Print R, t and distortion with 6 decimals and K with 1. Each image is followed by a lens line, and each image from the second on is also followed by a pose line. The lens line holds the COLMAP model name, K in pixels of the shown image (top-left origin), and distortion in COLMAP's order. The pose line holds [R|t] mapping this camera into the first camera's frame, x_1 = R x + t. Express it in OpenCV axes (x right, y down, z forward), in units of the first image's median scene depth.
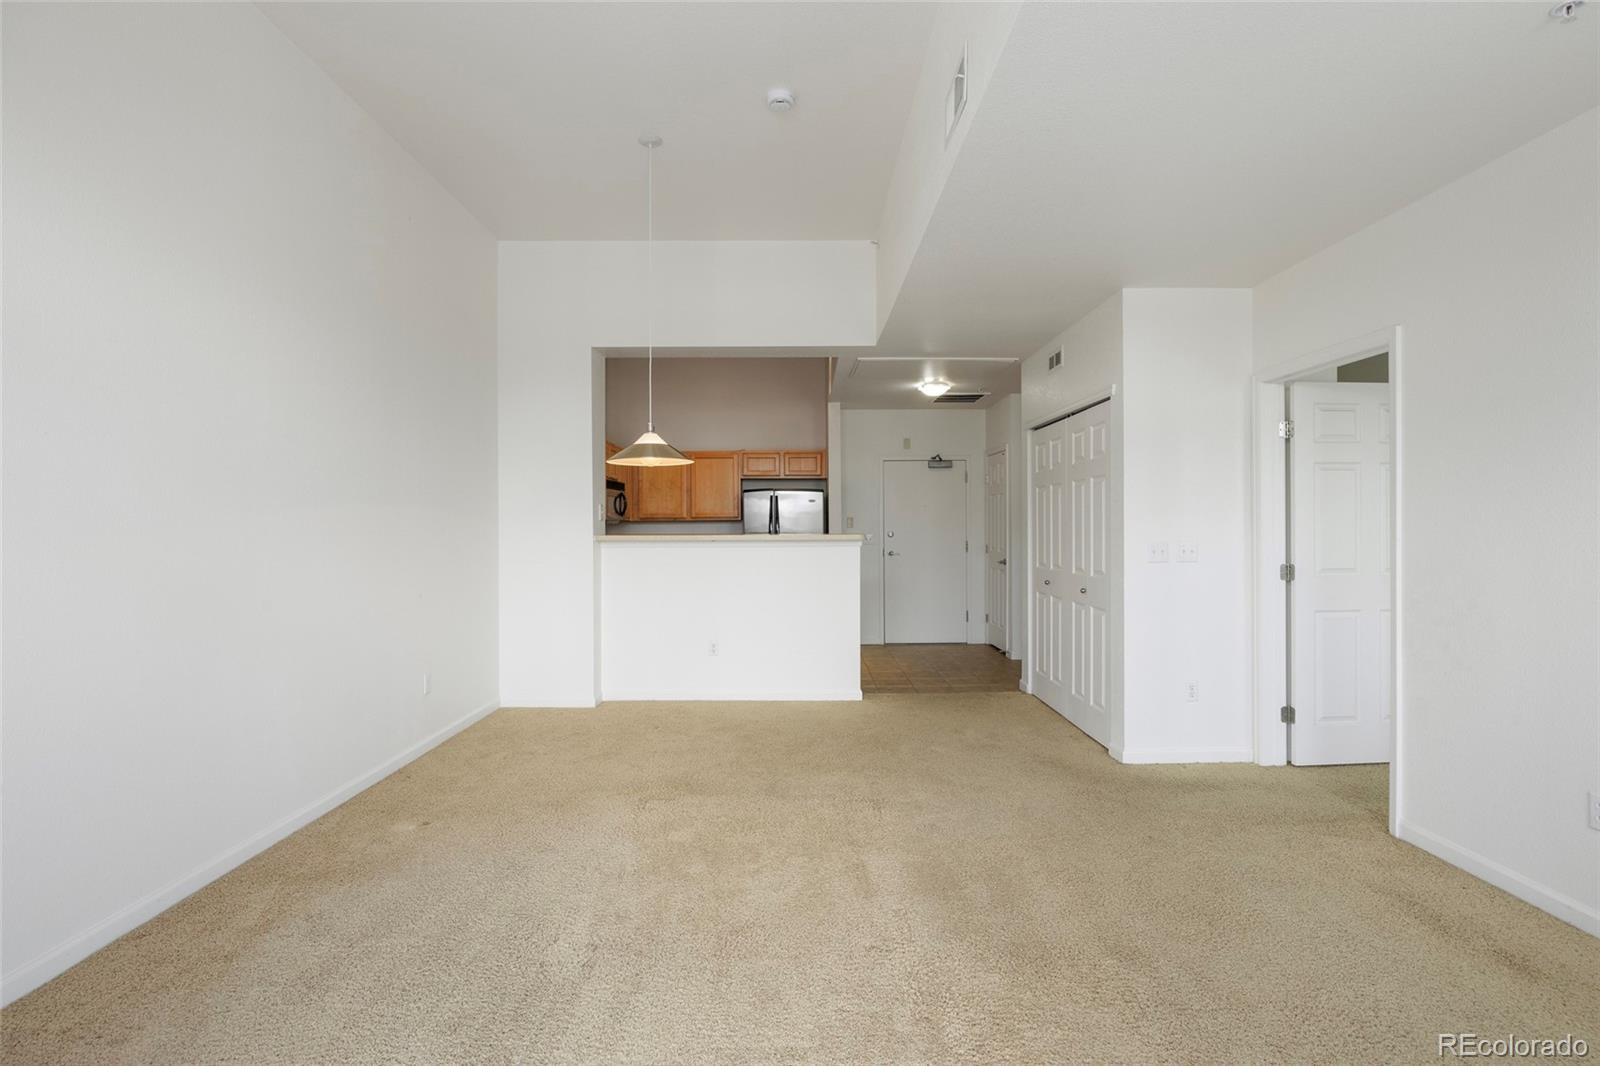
lens RADIAL K [[760.5, 0, 811.5], [0, 760.5, 526.7], [0, 0, 1]] dist [-0.007513, 0.000629]
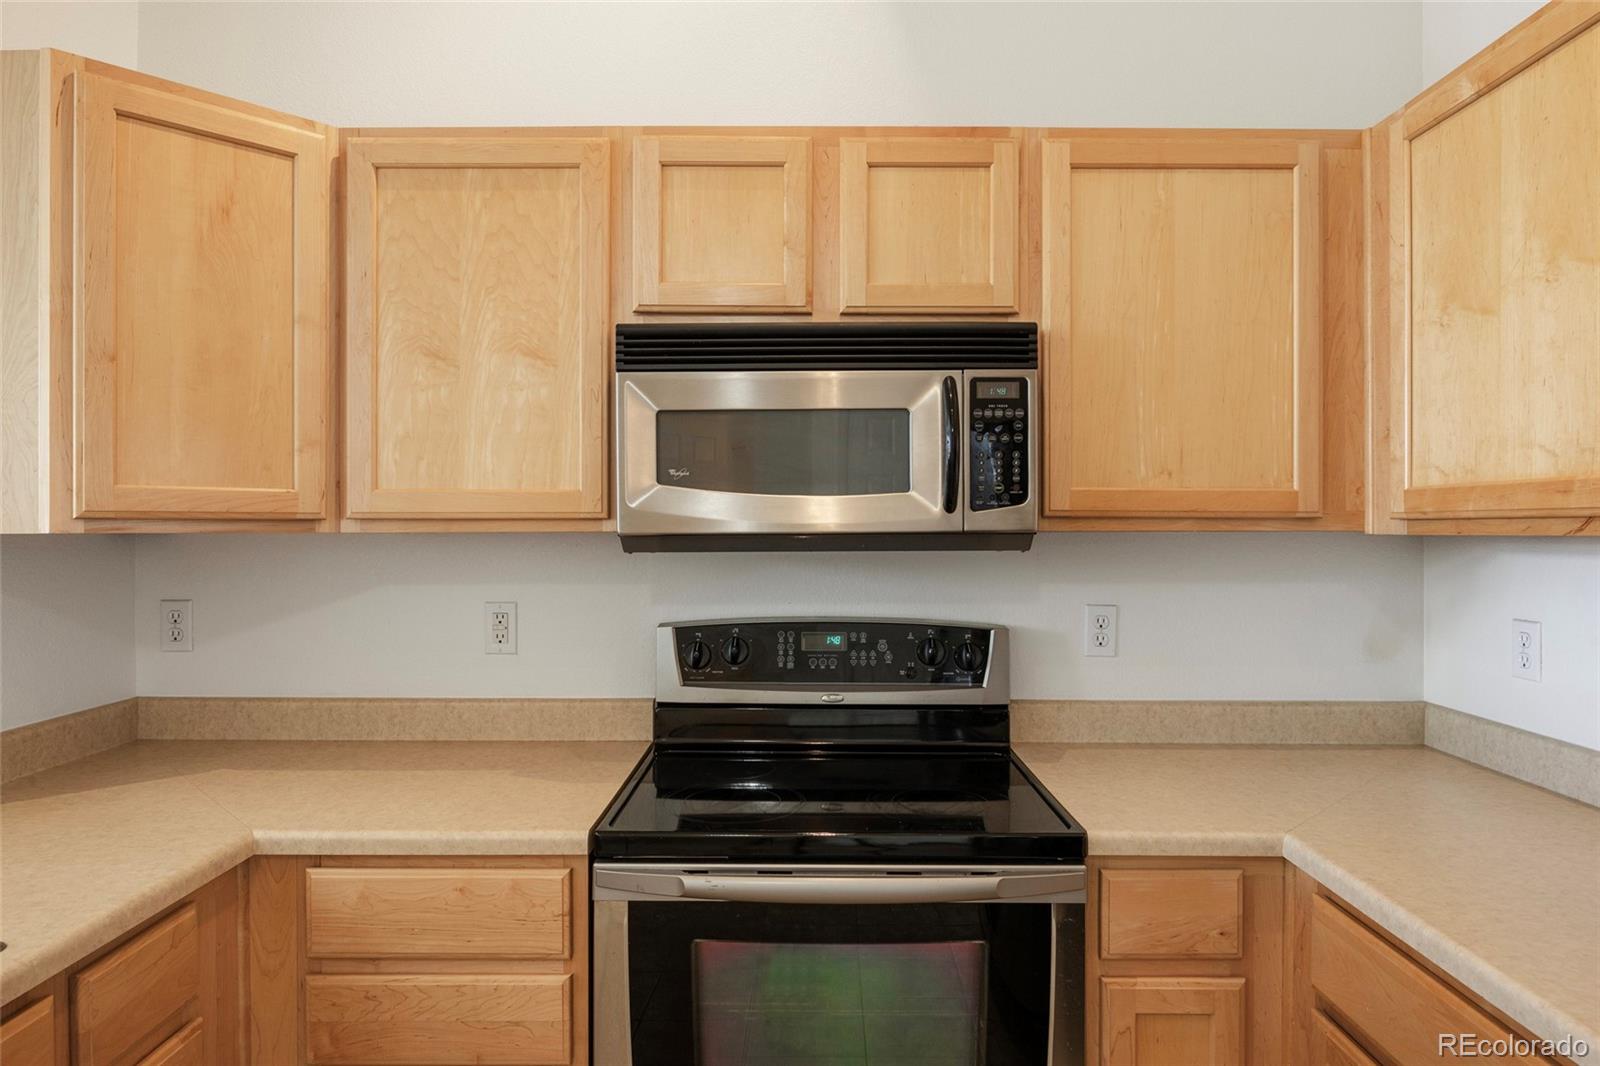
lens RADIAL K [[935.5, 0, 807.7], [0, 935.5, 522.0], [0, 0, 1]] dist [-0.017511, 0.007955]
pose [[-0.025323, 0.001313, -0.999678, -0.036380], [-0.002876, 0.999995, 0.001386, -0.014673], [0.999675, 0.002910, -0.025320, 1.277394]]
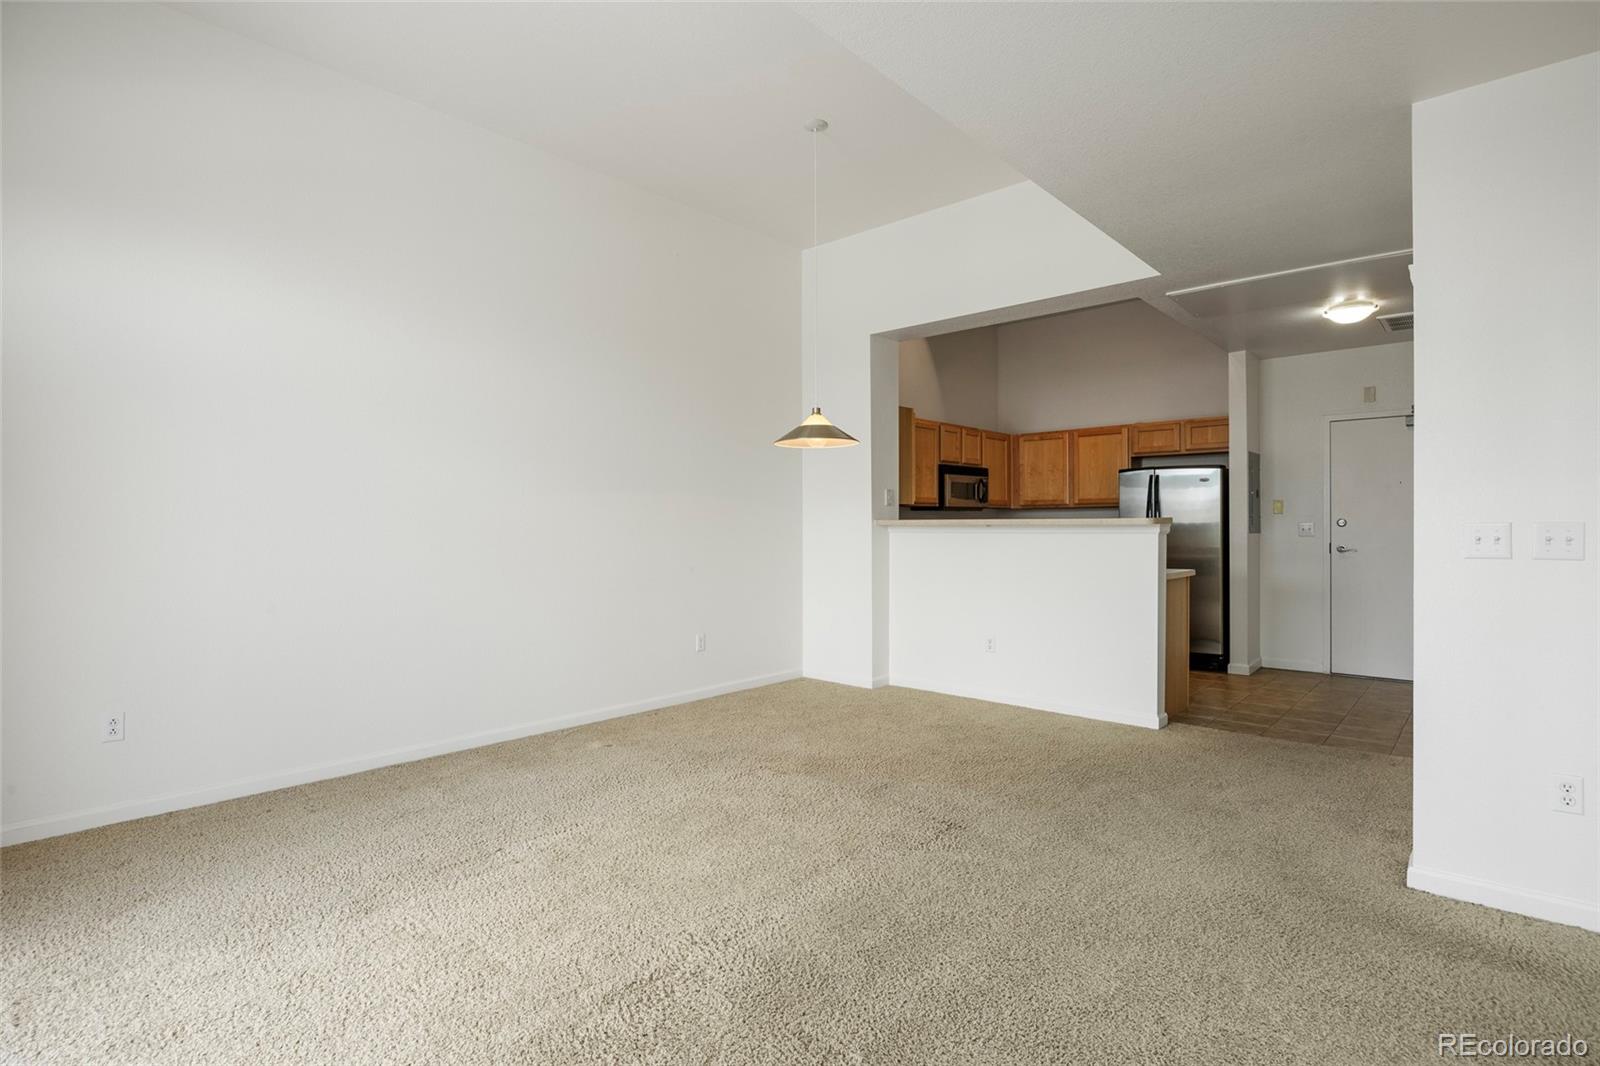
lens RADIAL K [[796.3, 0, 803.6], [0, 796.3, 529.8], [0, 0, 1]] dist [-0.018193, 0.001595]
pose [[0.732030, 0.005924, -0.681247, 0.353626], [0.000304, 0.999959, 0.009022, 0.014370], [0.681273, -0.006811, 0.731998, 0.152399]]
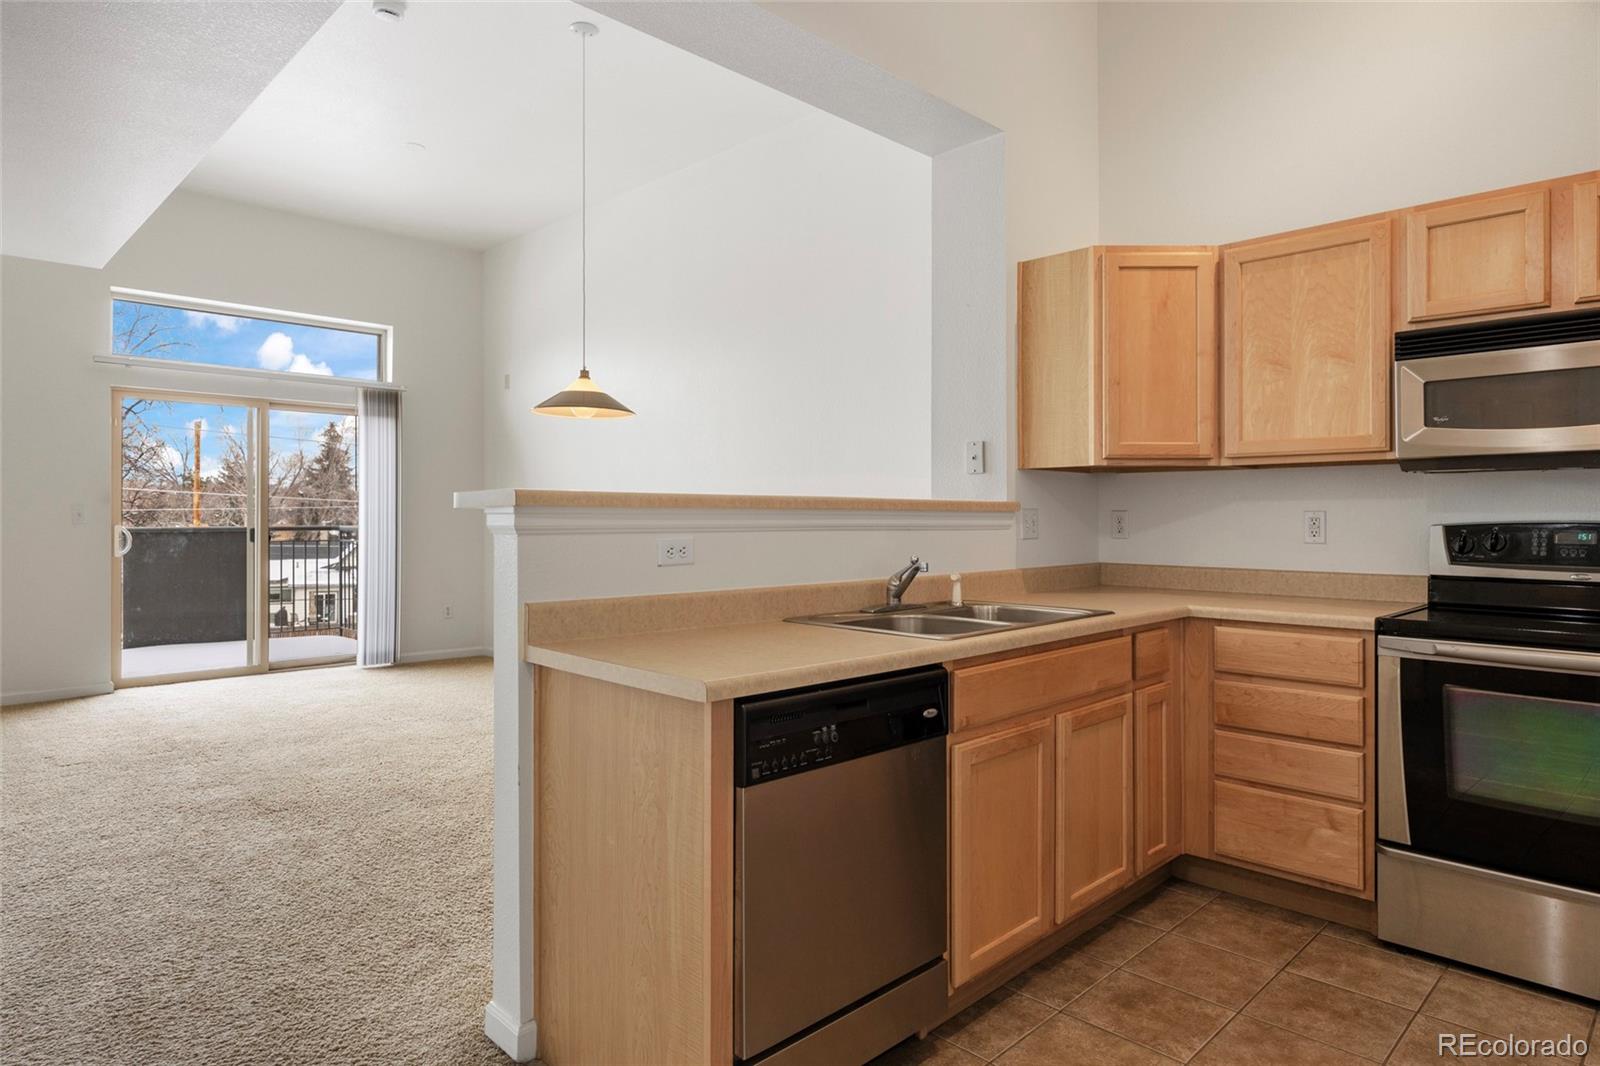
lens RADIAL K [[935.9, 0, 780.6], [0, 935.9, 509.9], [0, 0, 1]] dist [0.002555, -0.002577]
pose [[-0.740327, -0.007299, -0.672207, 0.235839], [-0.004786, 0.999973, -0.005586, 0.020436], [0.672230, -0.000919, -0.740342, 1.355497]]
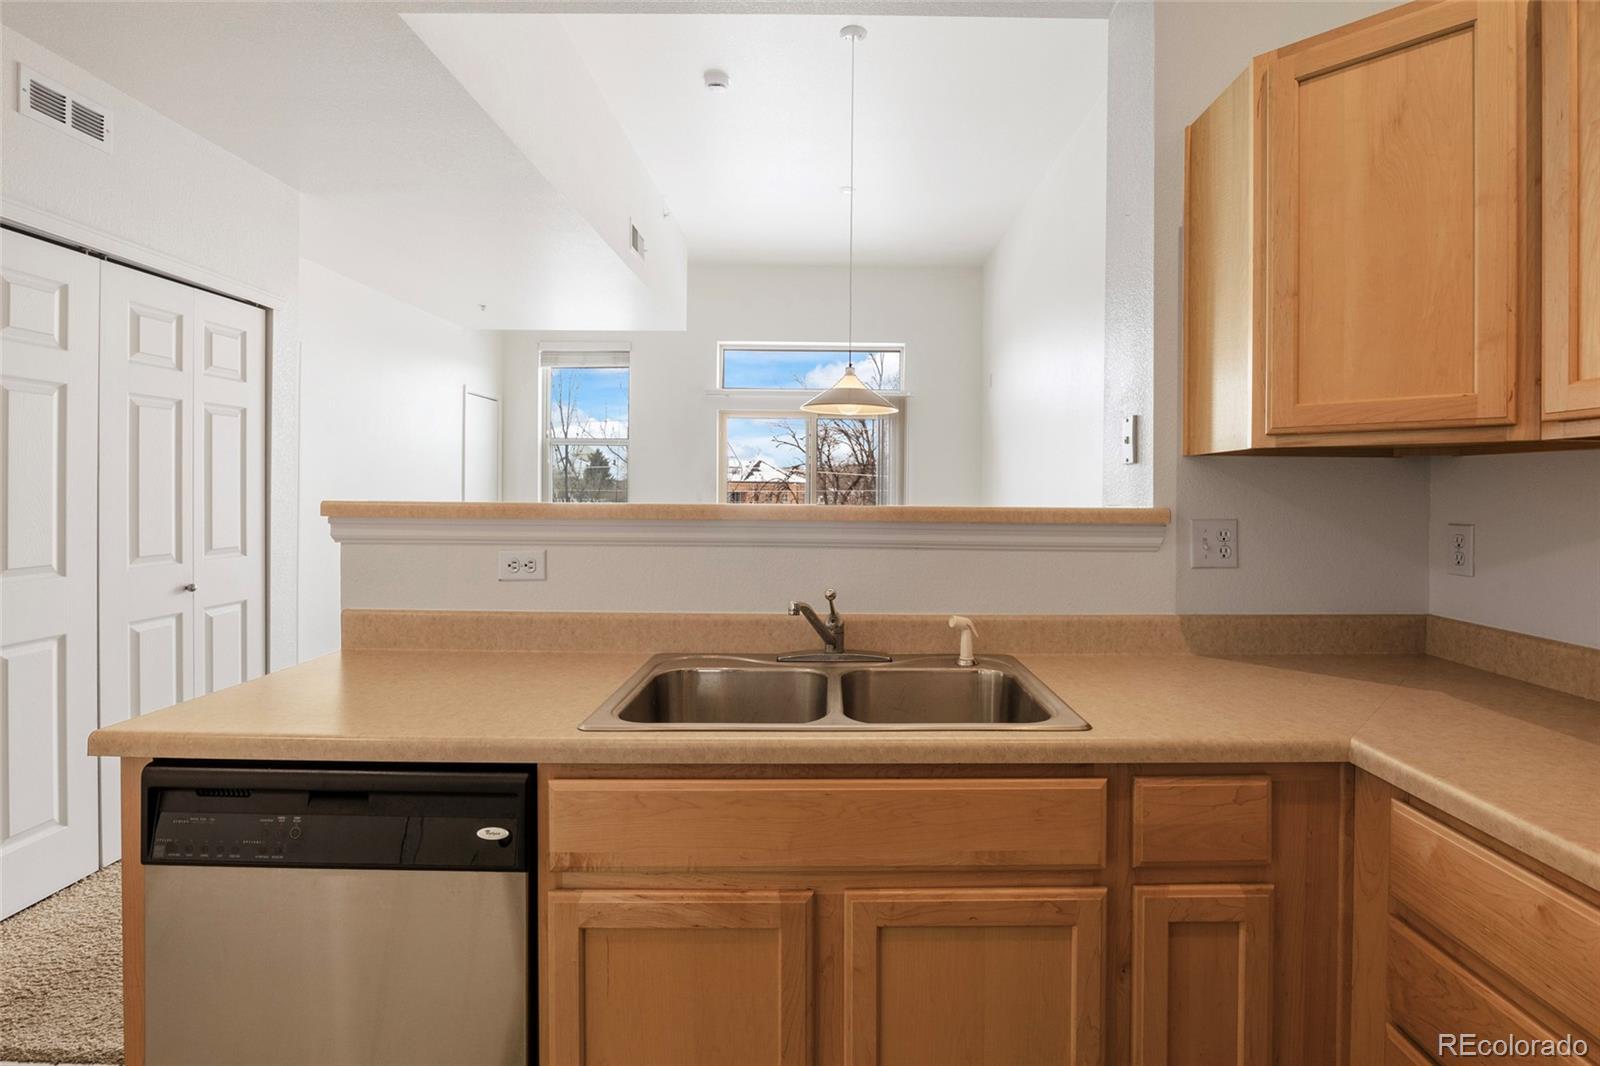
lens RADIAL K [[775.4, 0, 837.3], [0, 775.4, 491.9], [0, 0, 1]] dist [-0.017574, 0.000949]
pose [[-0.999777, -0.007463, 0.019774, -0.150195], [-0.007384, 0.999964, 0.004087, 0.004305], [-0.019803, 0.003940, -0.999796, 1.328035]]
